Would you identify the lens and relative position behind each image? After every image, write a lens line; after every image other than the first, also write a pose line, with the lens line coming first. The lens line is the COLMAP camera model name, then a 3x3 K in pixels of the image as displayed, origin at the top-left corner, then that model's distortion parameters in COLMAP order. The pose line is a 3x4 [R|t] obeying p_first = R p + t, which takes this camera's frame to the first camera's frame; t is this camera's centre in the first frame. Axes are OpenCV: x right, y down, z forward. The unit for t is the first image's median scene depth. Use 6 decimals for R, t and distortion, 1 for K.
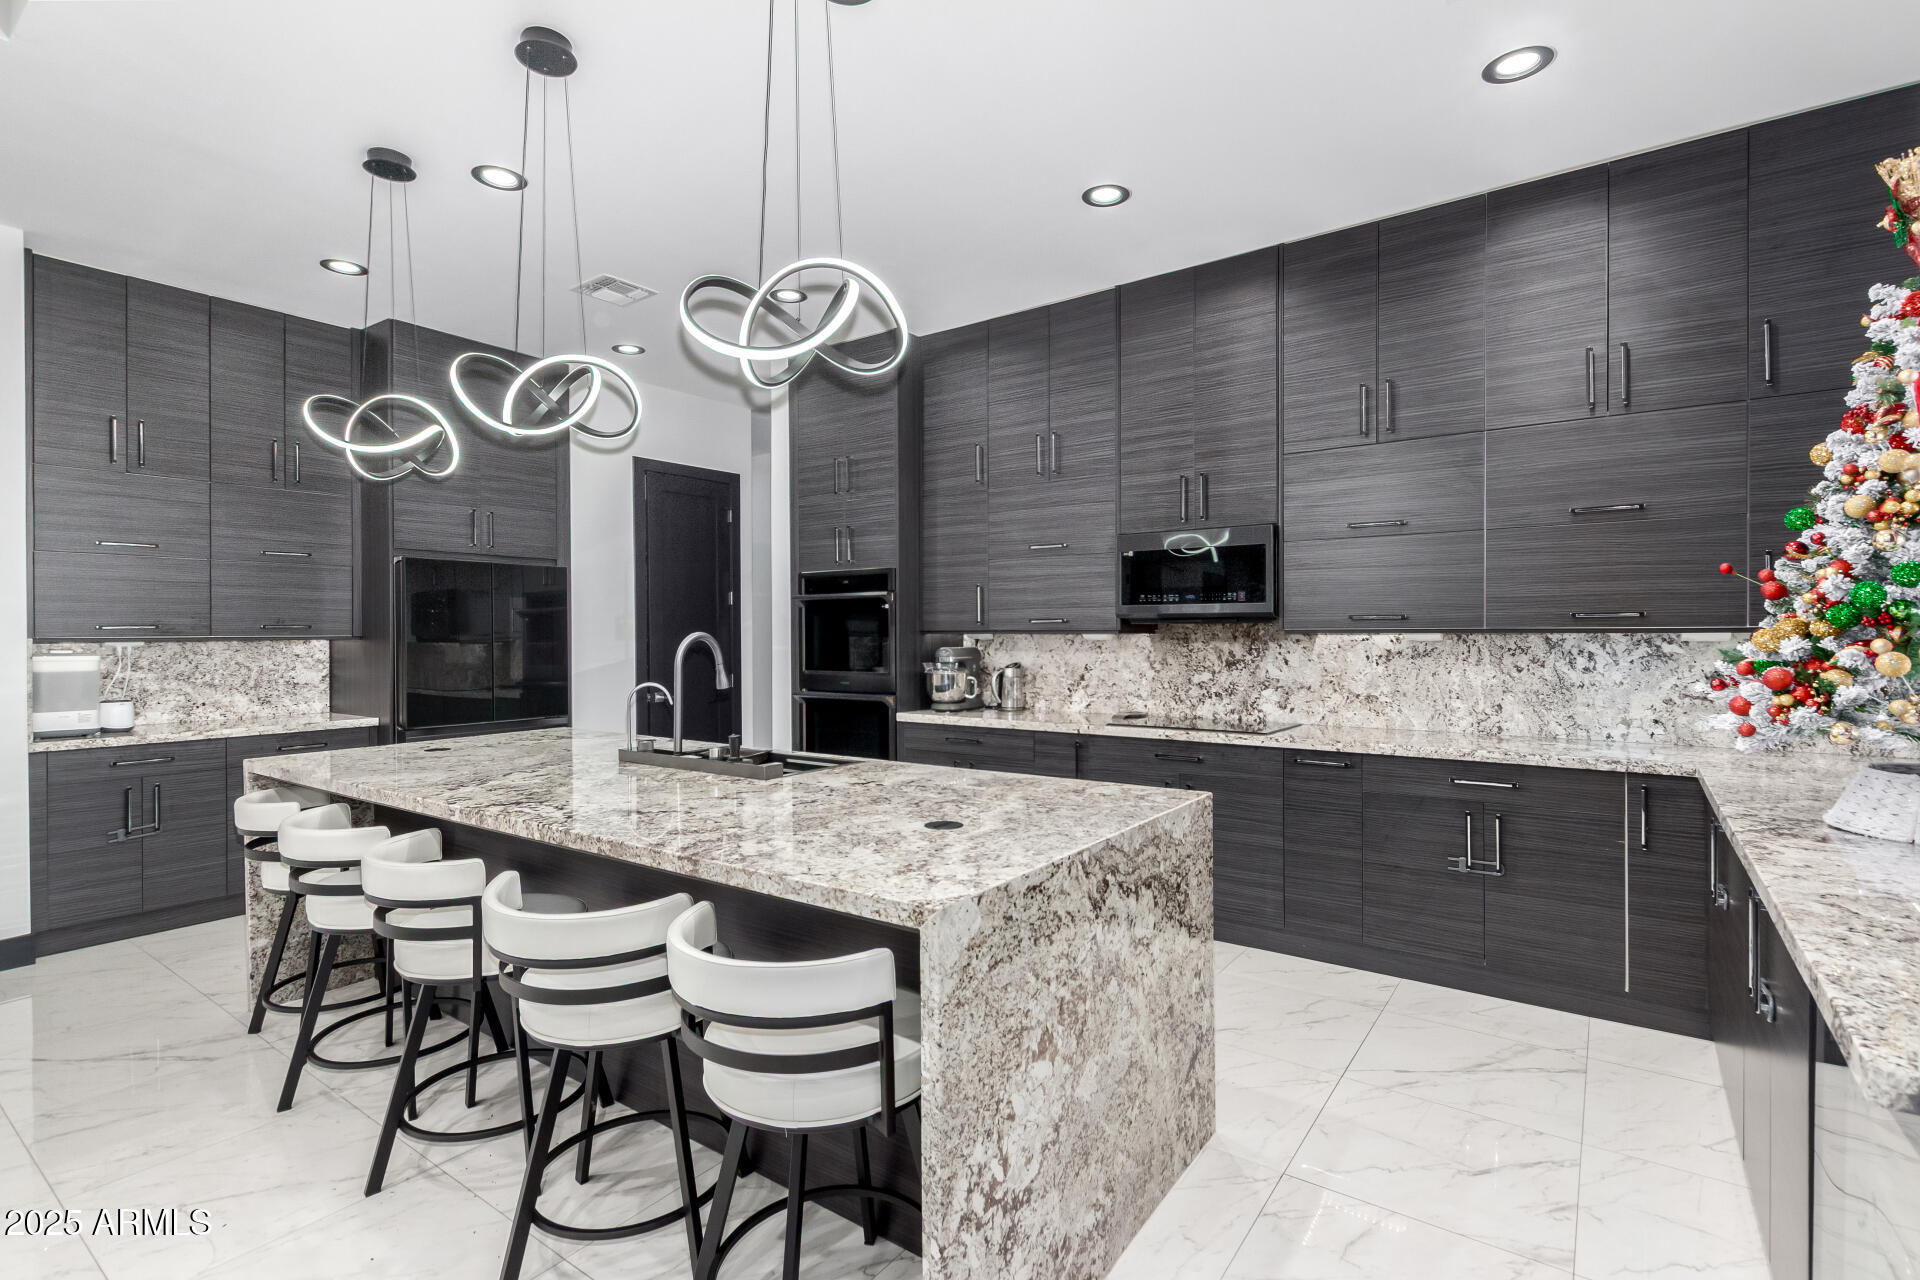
lens RADIAL K [[900.6, 0, 965.0], [0, 900.6, 642.5], [0, 0, 1]] dist [0.013266, 0.000688]
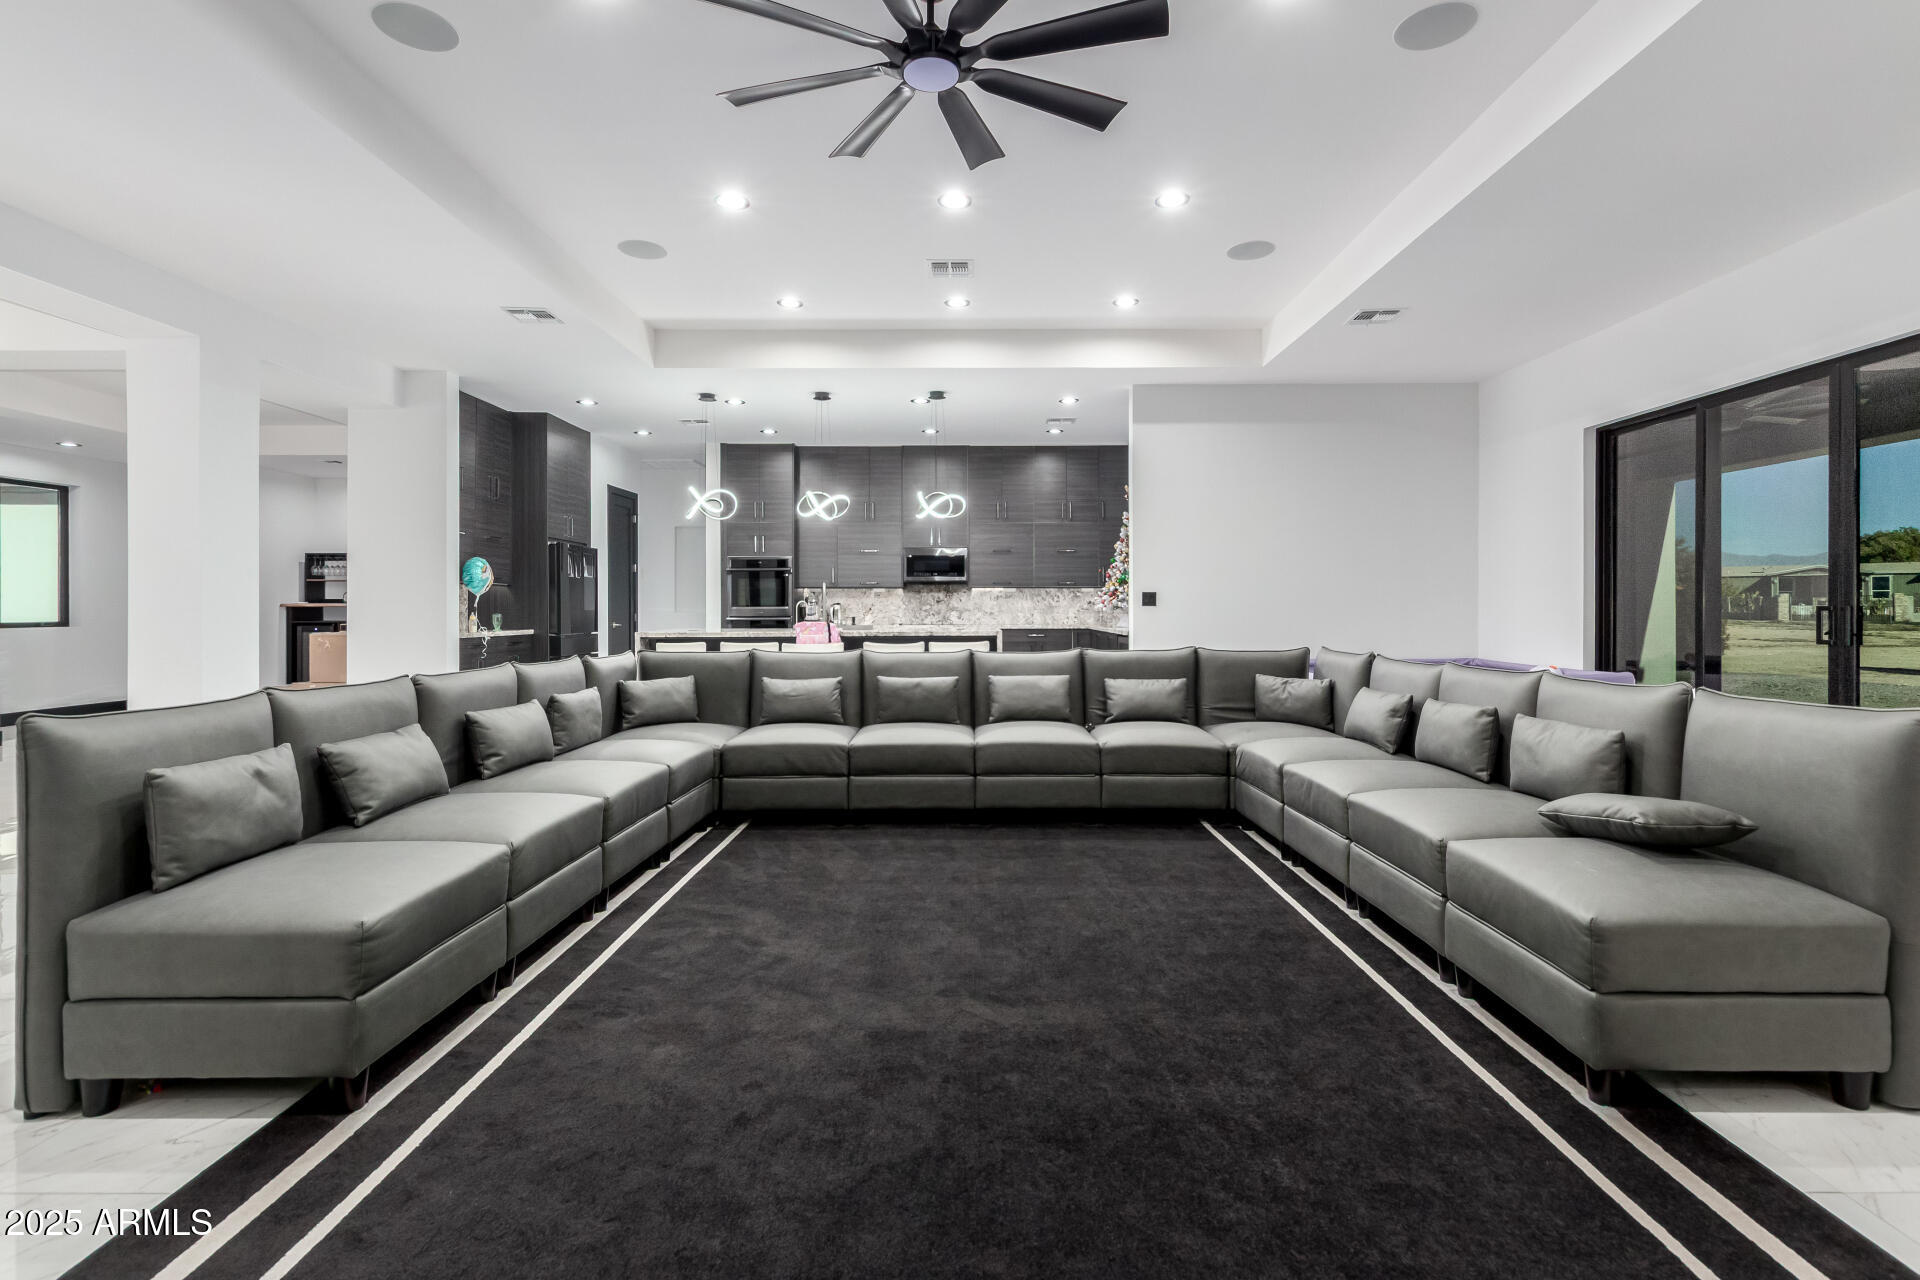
lens RADIAL K [[900.6, 0, 961.3], [0, 900.6, 606.6], [0, 0, 1]] dist [0.013266, 0.000688]
pose [[0.820155, -0.002000, 0.572138, -1.216433], [0.008685, 0.999922, -0.008954, 0.069080], [-0.572076, 0.012312, 0.820108, -1.203921]]
